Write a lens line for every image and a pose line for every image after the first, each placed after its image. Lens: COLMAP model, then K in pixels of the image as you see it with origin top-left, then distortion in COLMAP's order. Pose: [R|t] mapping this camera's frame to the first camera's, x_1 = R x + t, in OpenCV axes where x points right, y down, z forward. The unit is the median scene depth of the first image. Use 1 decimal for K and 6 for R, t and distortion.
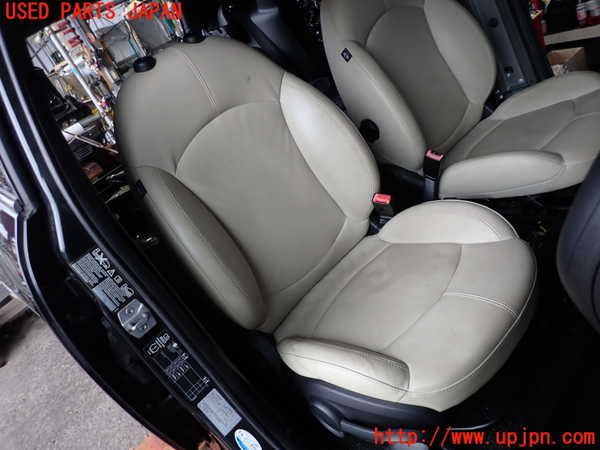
lens RADIAL K [[432.7, 0, 295.5], [0, 432.7, 225.4], [0, 0, 1]] dist [0.010138, -0.003501]
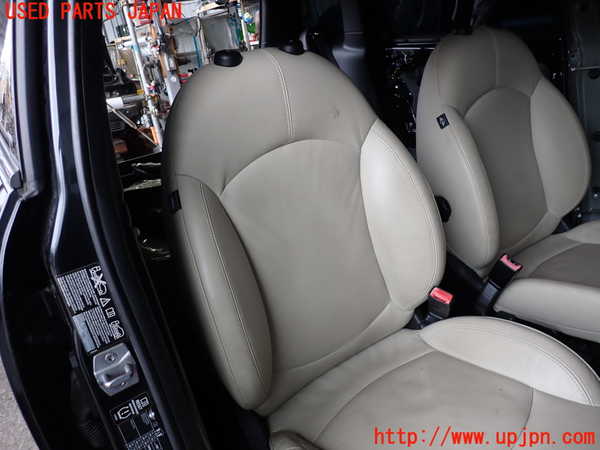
lens RADIAL K [[432.7, 0, 297.7], [0, 432.7, 228.0], [0, 0, 1]] dist [0.010138, -0.003501]
pose [[0.951396, 0.307893, -0.006913, -0.099541], [-0.307574, 0.948790, -0.072084, -0.040636], [-0.015636, 0.070706, 0.997375, 0.169526]]
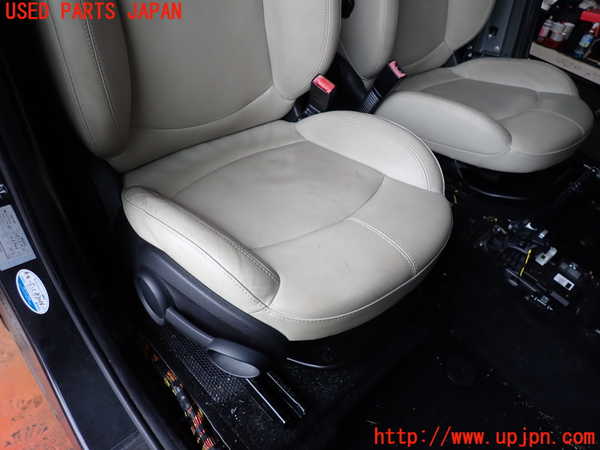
lens RADIAL K [[432.7, 0, 288.4], [0, 432.7, 221.4], [0, 0, 1]] dist [0.010138, -0.003501]
pose [[0.860087, 0.395625, 0.322072, -0.015532], [-0.459059, 0.875590, 0.150357, 0.073087], [-0.222518, -0.277171, 0.934699, 0.197564]]
